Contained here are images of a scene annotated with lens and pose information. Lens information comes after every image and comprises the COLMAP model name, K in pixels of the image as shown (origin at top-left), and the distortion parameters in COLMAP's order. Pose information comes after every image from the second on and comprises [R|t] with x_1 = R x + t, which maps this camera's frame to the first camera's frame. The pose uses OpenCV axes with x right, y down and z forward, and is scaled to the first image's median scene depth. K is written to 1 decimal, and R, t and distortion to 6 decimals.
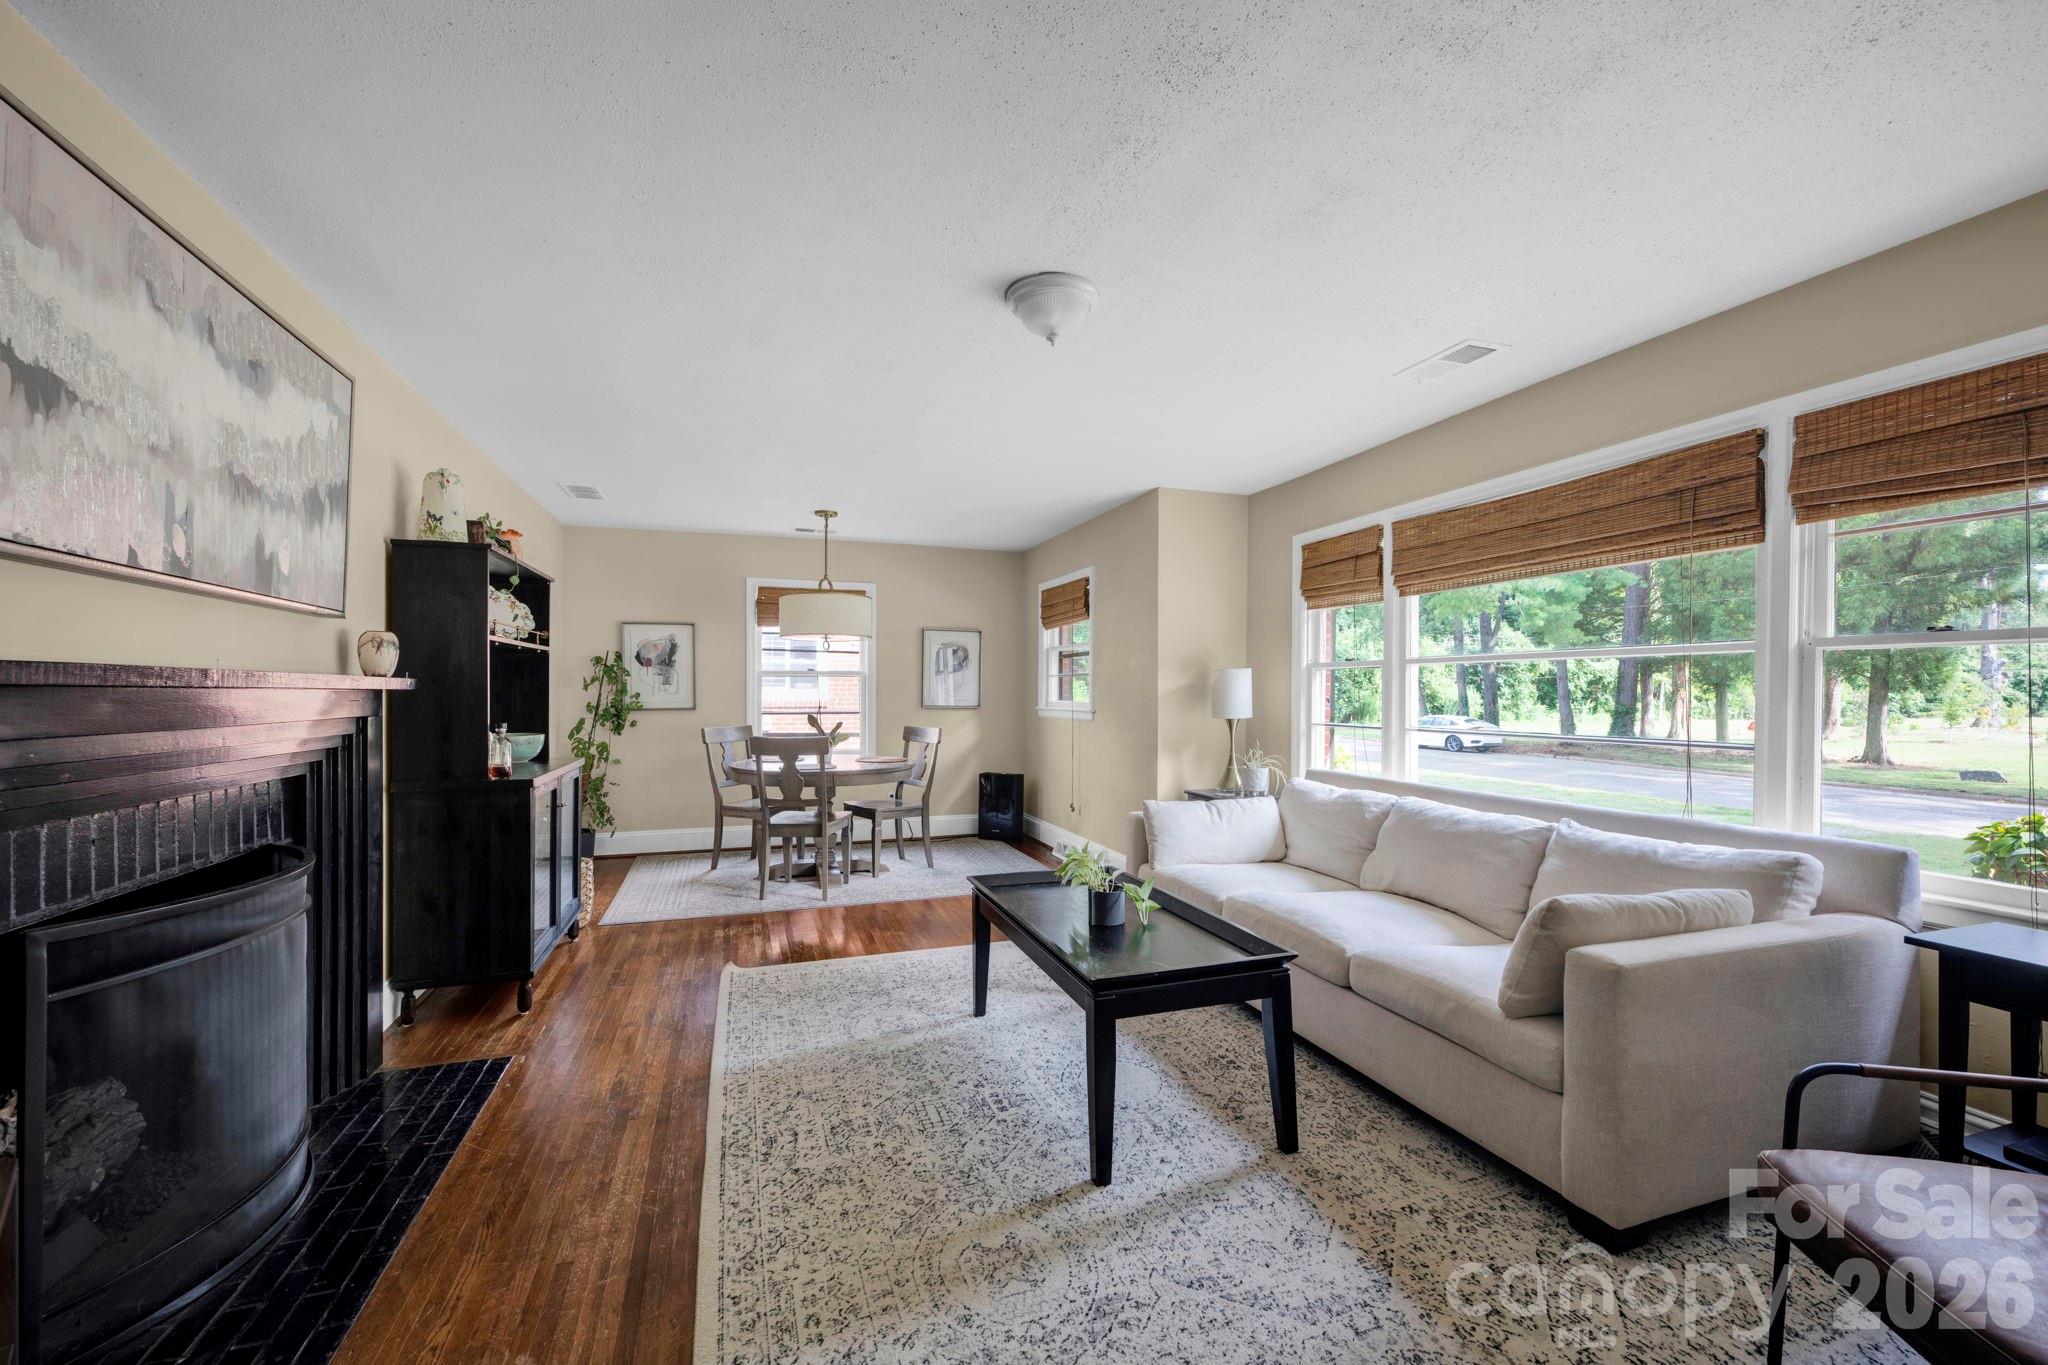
lens RADIAL K [[829.7, 0, 1026.2], [0, 829.7, 685.8], [0, 0, 1]] dist [0.000741, 0.000254]
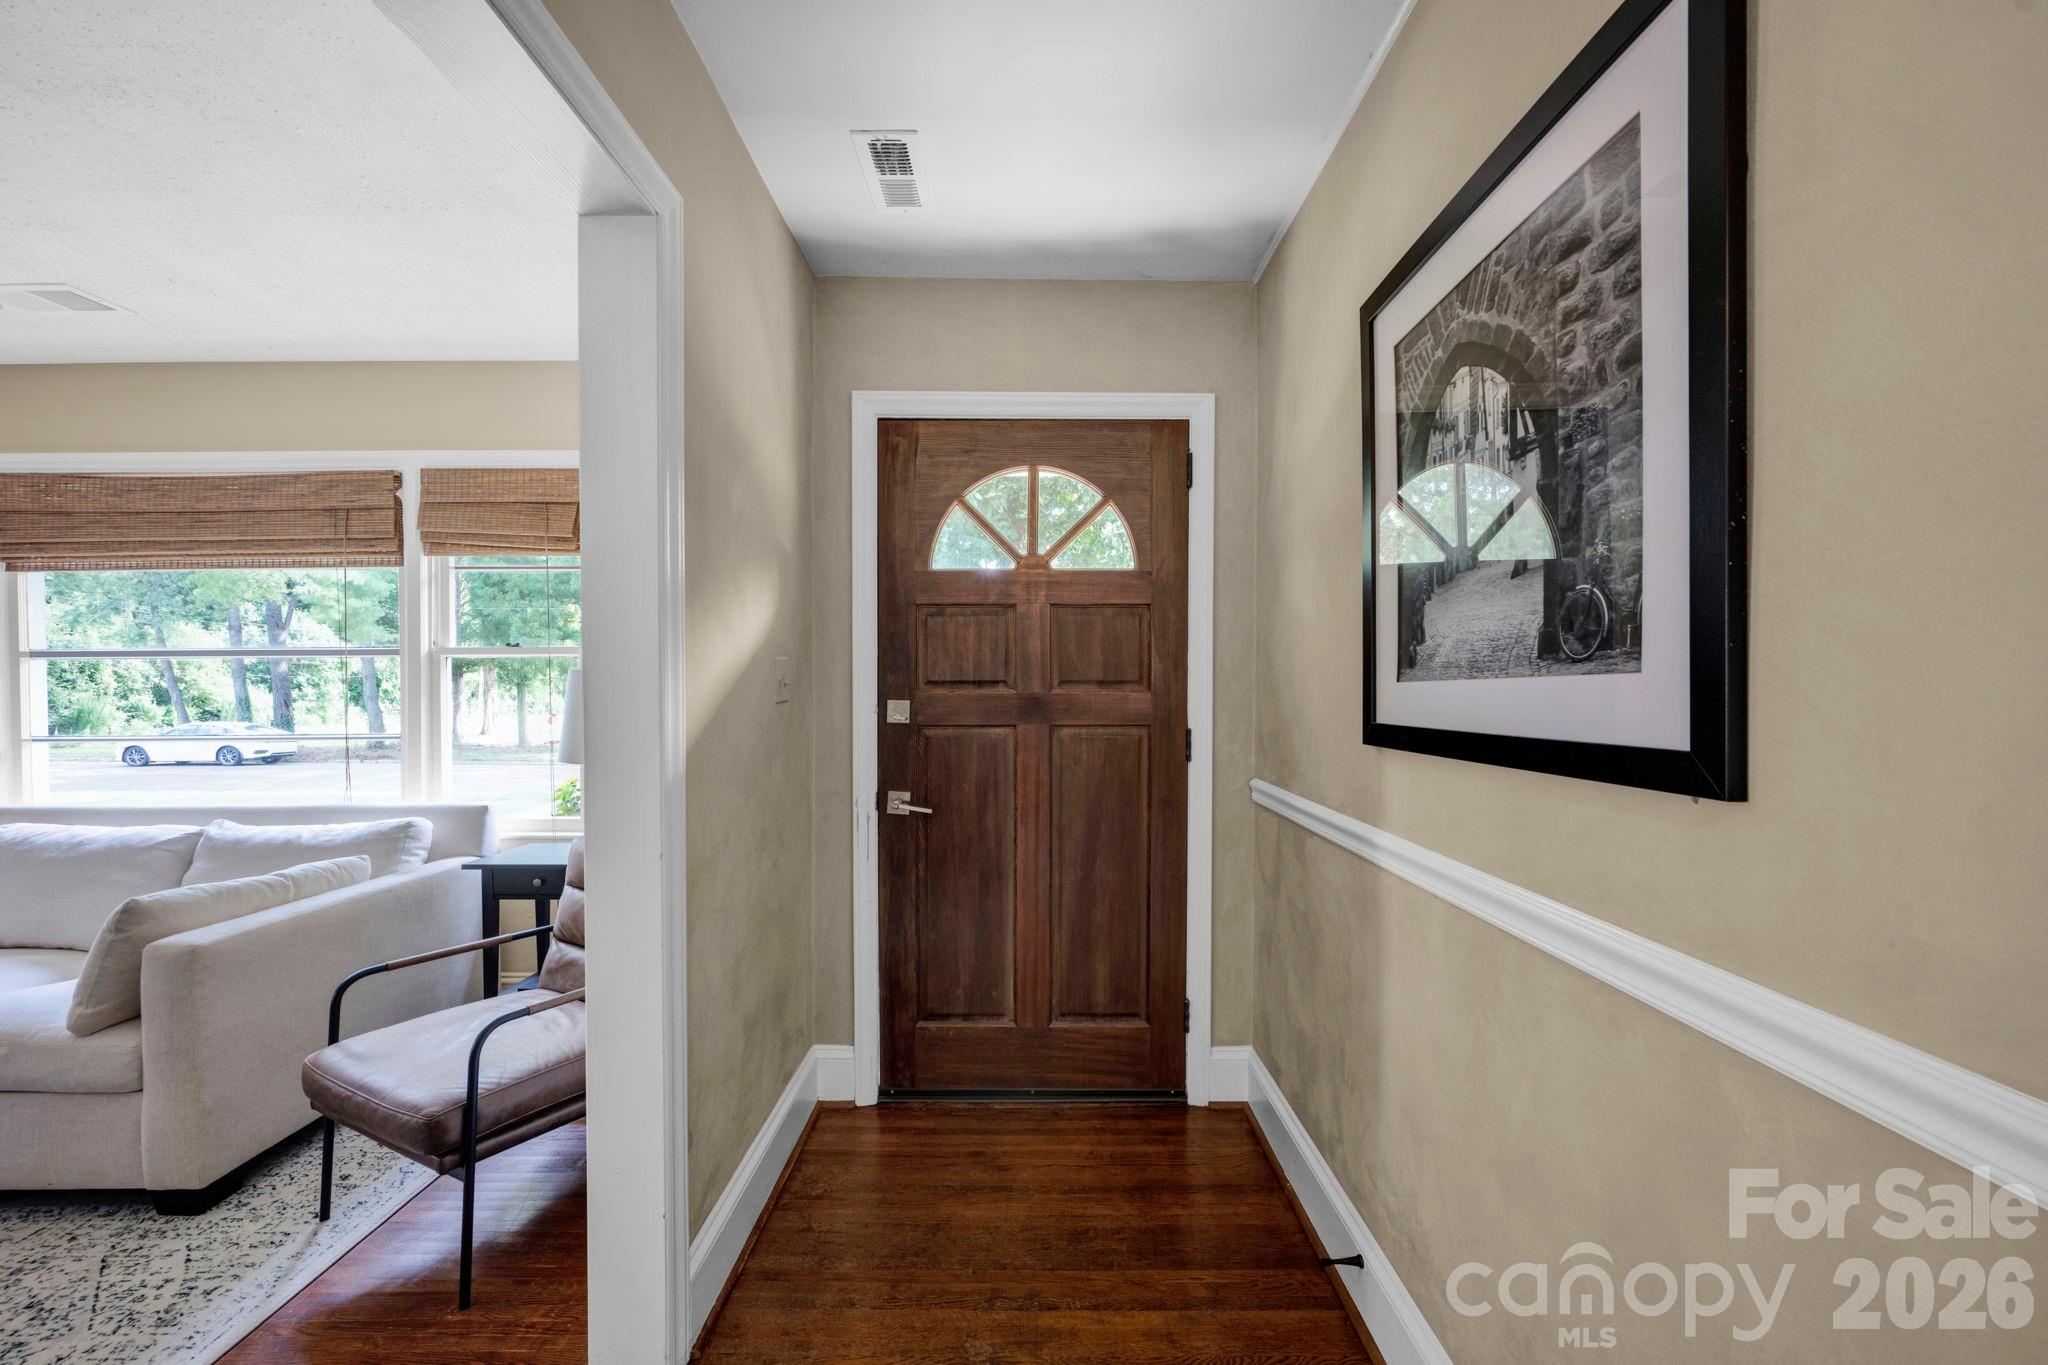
lens RADIAL K [[833.7, 0, 1022.4], [0, 833.7, 703.4], [0, 0, 1]] dist [0.000092, 0.000509]
pose [[0.334079, -0.020446, 0.942323, 0.042513], [0.000297, 0.999767, 0.021587, 0.000692], [-0.942545, -0.006931, 0.334007, -0.258317]]
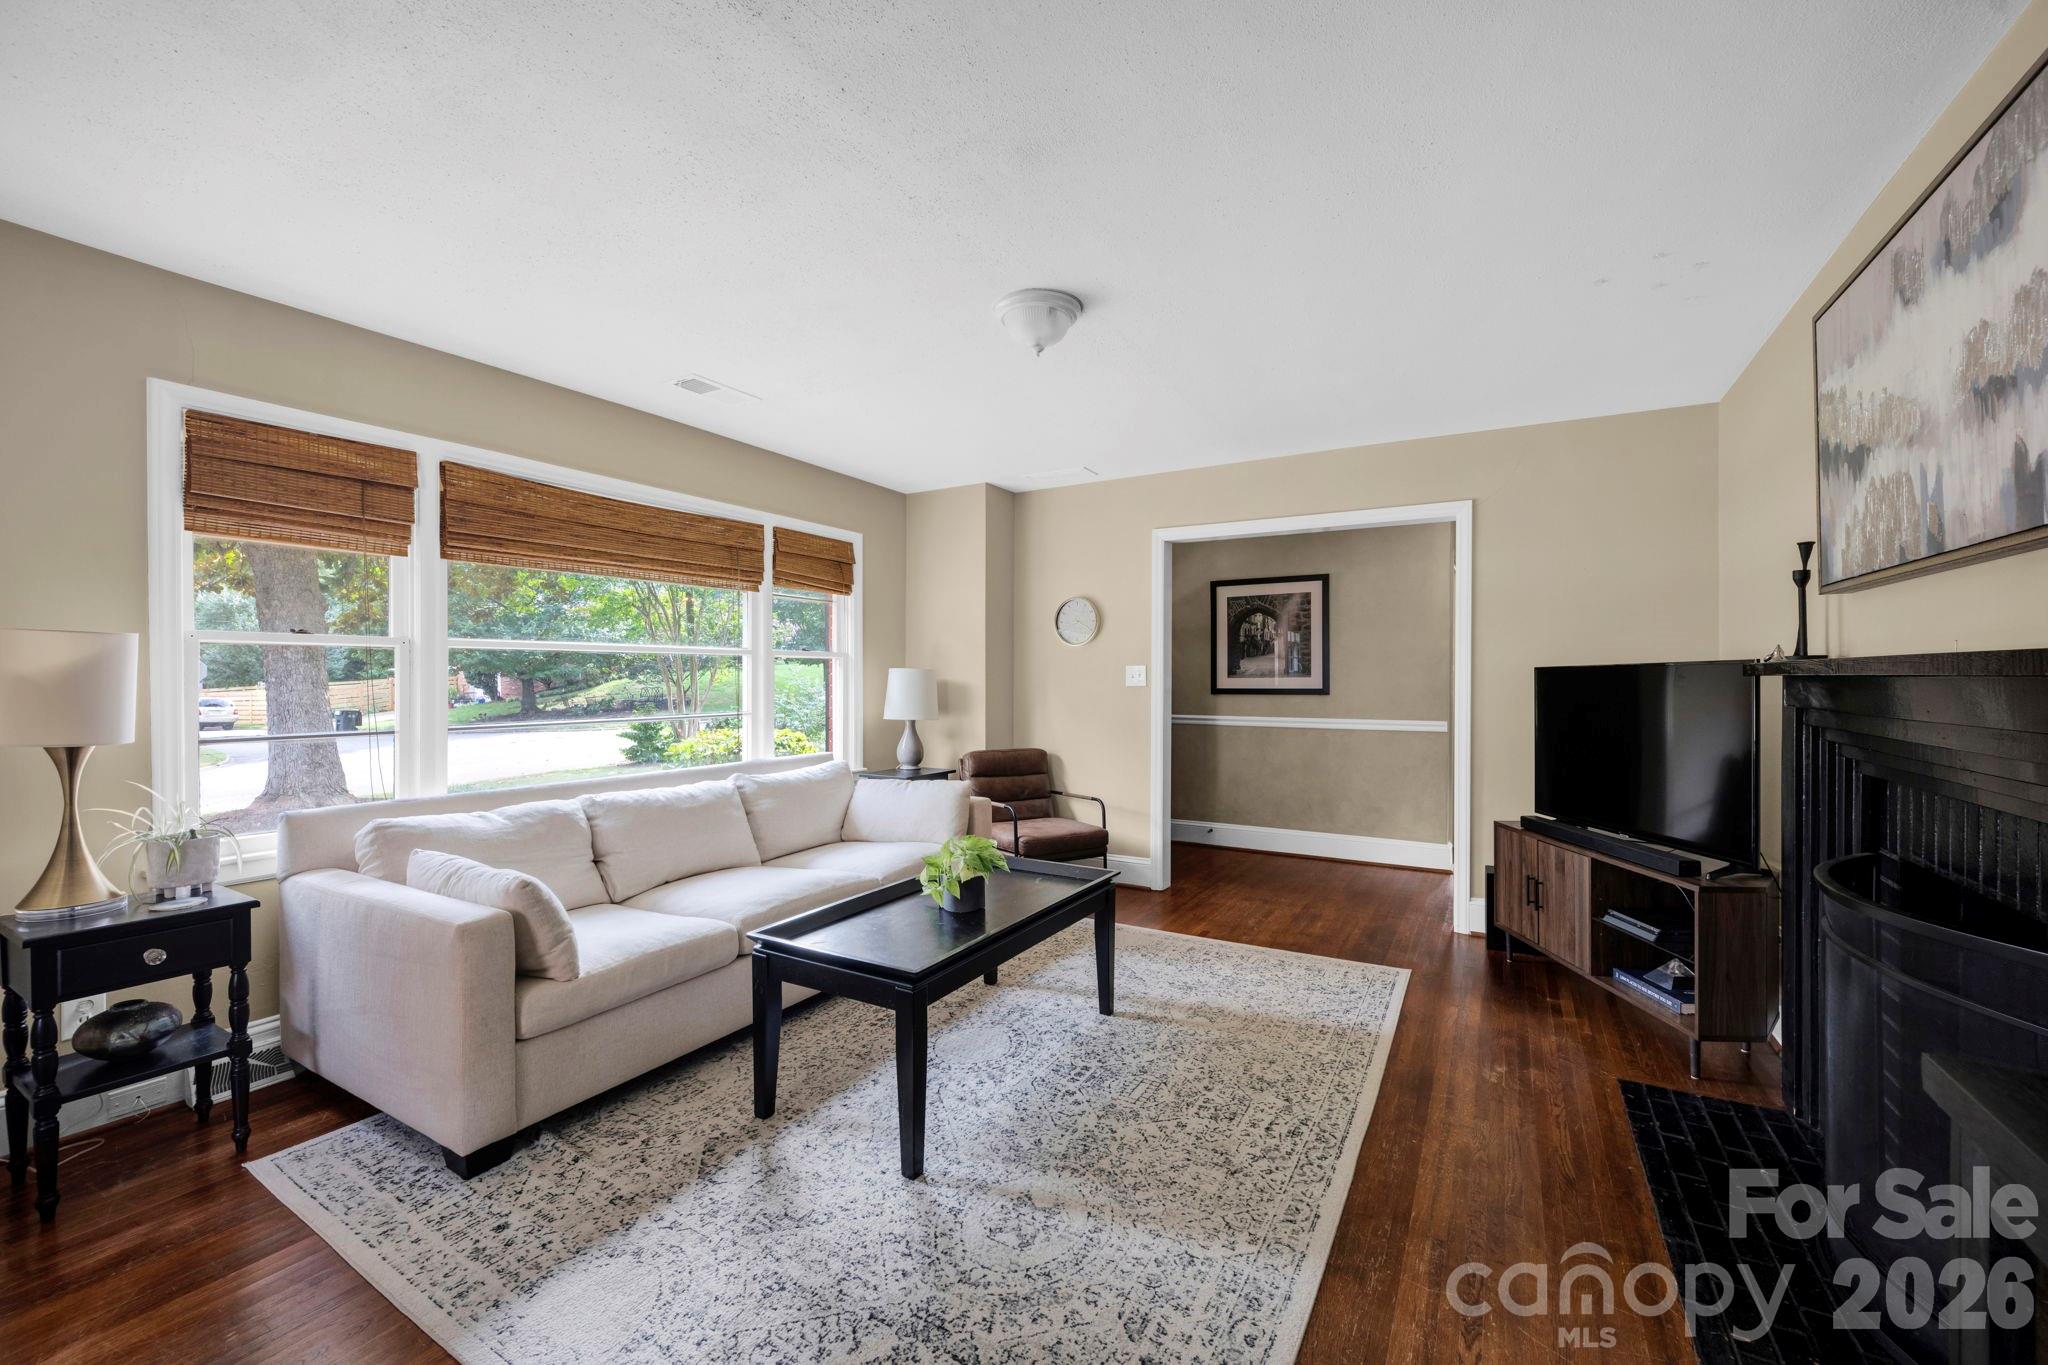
lens RADIAL K [[829.7, 0, 1026.2], [0, 829.7, 685.8], [0, 0, 1]] dist [0.000741, 0.000254]
pose [[-0.652634, -0.006383, 0.757646, -0.765015], [-0.002636, 0.999978, 0.006154, 0.007680], [-0.757669, 0.002020, -0.652636, 1.705511]]
